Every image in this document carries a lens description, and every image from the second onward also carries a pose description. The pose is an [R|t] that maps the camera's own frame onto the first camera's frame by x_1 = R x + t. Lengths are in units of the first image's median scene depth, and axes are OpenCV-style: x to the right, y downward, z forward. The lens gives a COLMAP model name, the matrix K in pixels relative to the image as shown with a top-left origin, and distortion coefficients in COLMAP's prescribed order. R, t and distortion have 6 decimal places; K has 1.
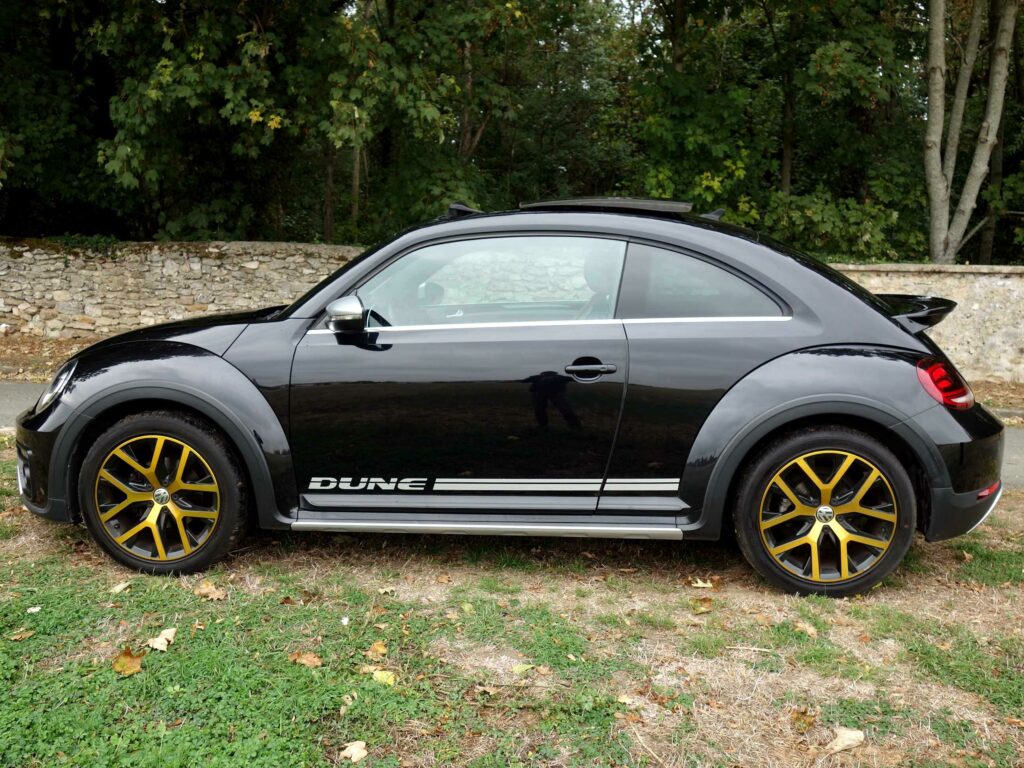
lens RADIAL K [[902.3, 0, 512.0], [0, 902.3, 384.0], [0, 0, 1]] dist [0.001767, -0.010154]
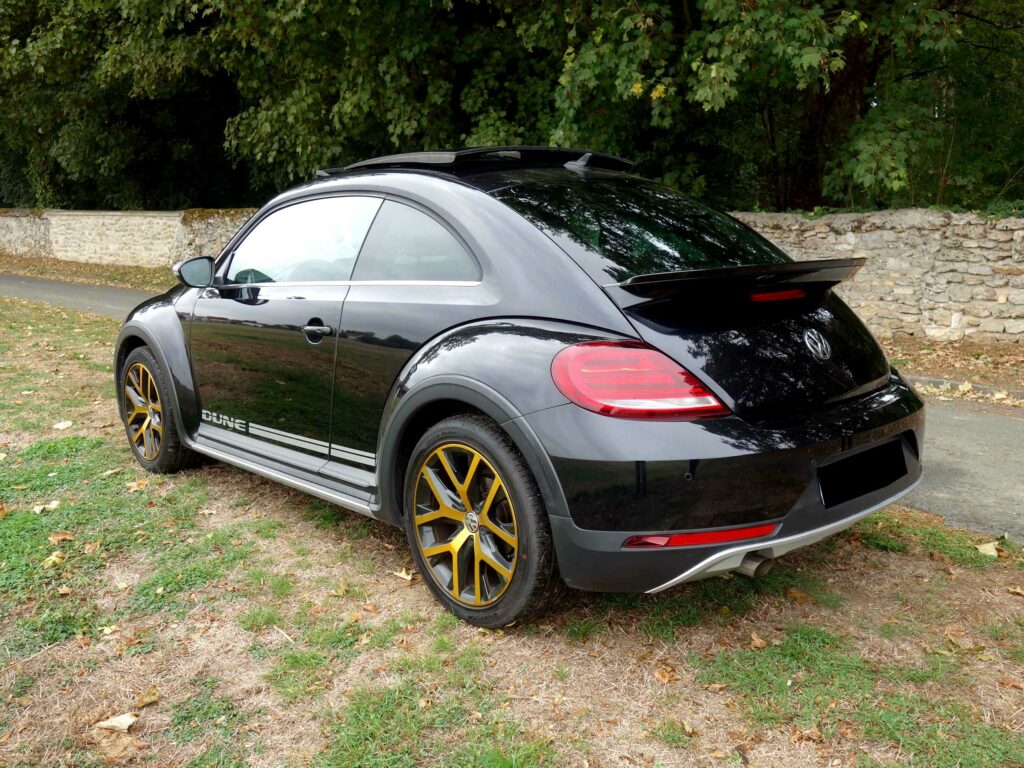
lens RADIAL K [[902.3, 0, 512.0], [0, 902.3, 384.0], [0, 0, 1]] dist [0.001767, -0.010154]
pose [[0.721828, 0.093307, -0.685753, 0.293098], [-0.073858, 0.995597, 0.057722, -0.009788], [0.688120, 0.008983, 0.725542, 0.135565]]
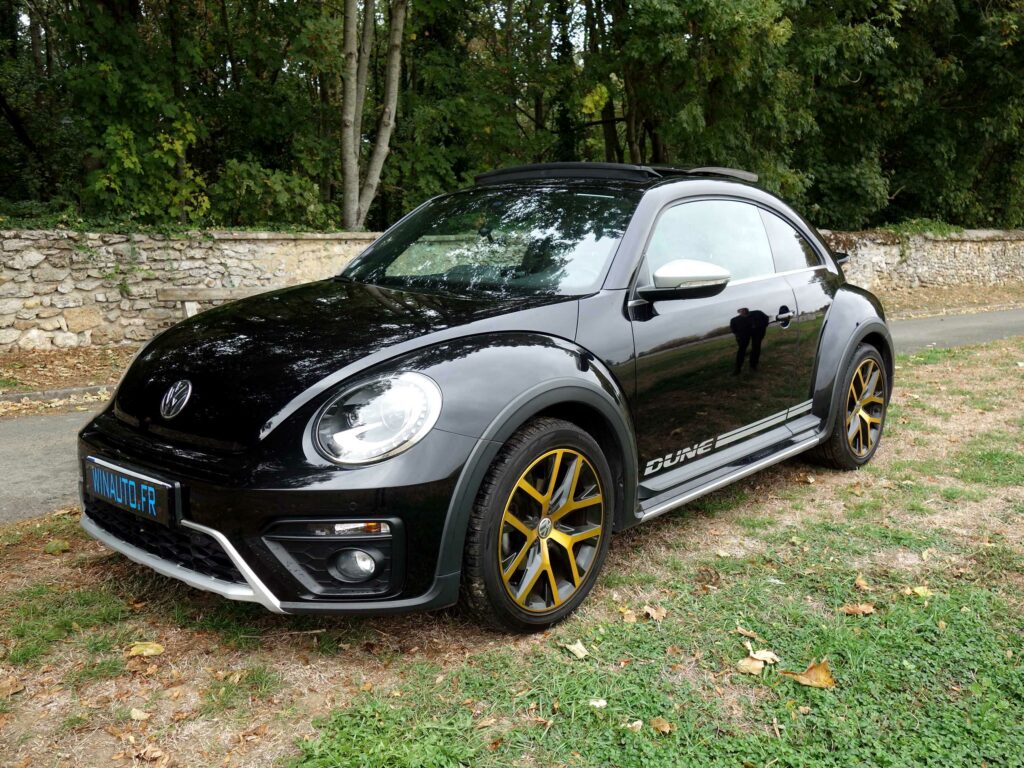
lens RADIAL K [[894.9, 0, 509.3], [0, 894.9, 395.1], [0, 0, 1]] dist [0.000702, -0.000109]
pose [[0.613696, -0.150461, 0.775073, -0.327836], [0.117330, 0.988154, 0.098924, -0.022775], [-0.780776, 0.030230, 0.624080, 0.177852]]
